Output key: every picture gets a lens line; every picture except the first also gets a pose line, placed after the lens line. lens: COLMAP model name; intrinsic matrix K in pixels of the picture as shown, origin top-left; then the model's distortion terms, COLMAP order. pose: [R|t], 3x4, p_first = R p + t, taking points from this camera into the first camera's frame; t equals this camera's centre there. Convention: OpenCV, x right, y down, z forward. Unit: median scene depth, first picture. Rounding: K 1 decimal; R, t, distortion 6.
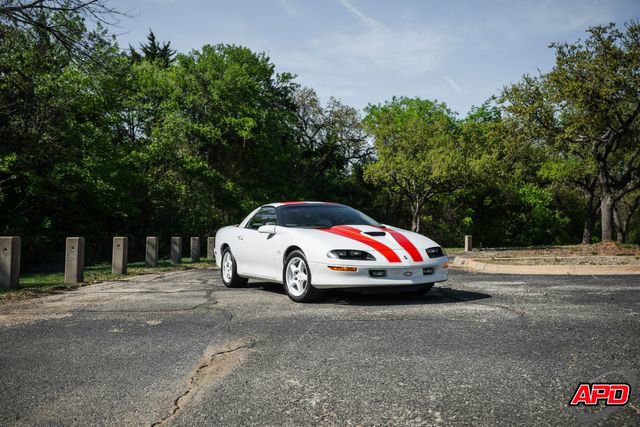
lens RADIAL K [[701.6, 0, 325.3], [0, 701.6, 216.5], [0, 0, 1]] dist [0.017499, 0.000000]
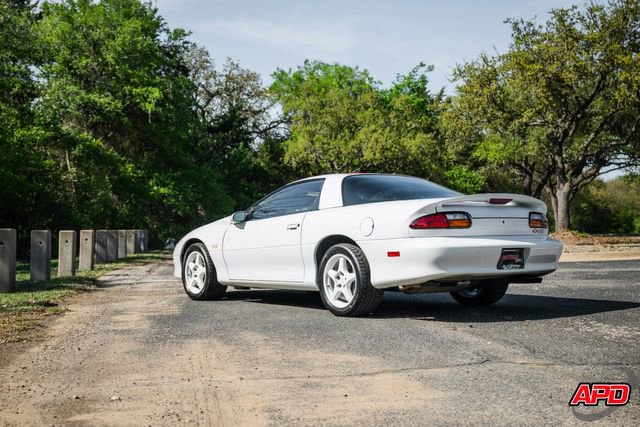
lens RADIAL K [[923.1, 0, 342.2], [0, 923.1, 218.9], [0, 0, 1]] dist [0.118959, 0.000000]
pose [[0.982597, -0.006019, 0.185655, -0.093778], [0.002650, 0.999827, 0.018386, -0.003791], [-0.185734, -0.017574, 0.982443, -0.133272]]
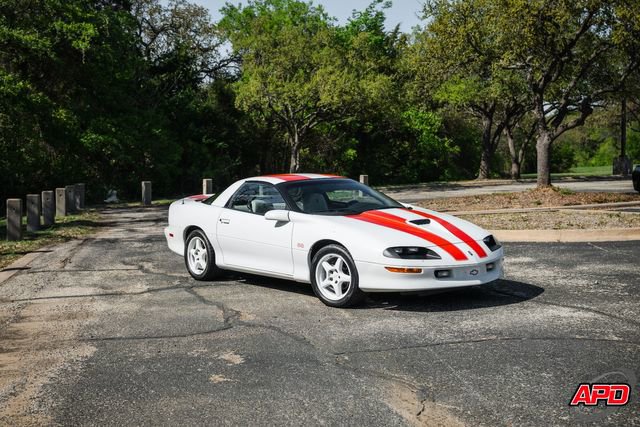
lens RADIAL K [[873.1, 0, 332.5], [0, 873.1, 220.4], [0, 0, 1]] dist [0.110095, 0.000000]
pose [[0.972841, -0.027352, 0.229854, -0.076153], [0.004713, 0.995129, 0.098469, -0.022646], [-0.231427, -0.094712, 0.968231, 0.001855]]
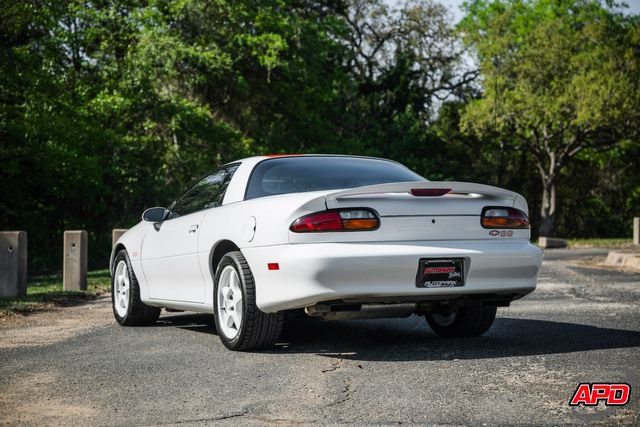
lens RADIAL K [[1278.0, 0, 322.7], [0, 1278.0, 225.0], [0, 0, 1]] dist [0.513173, 0.000000]
pose [[0.998709, -0.015053, -0.048522, -0.013311], [0.016511, 0.999420, 0.029777, -0.005252], [0.048046, -0.030539, 0.998378, -0.144699]]
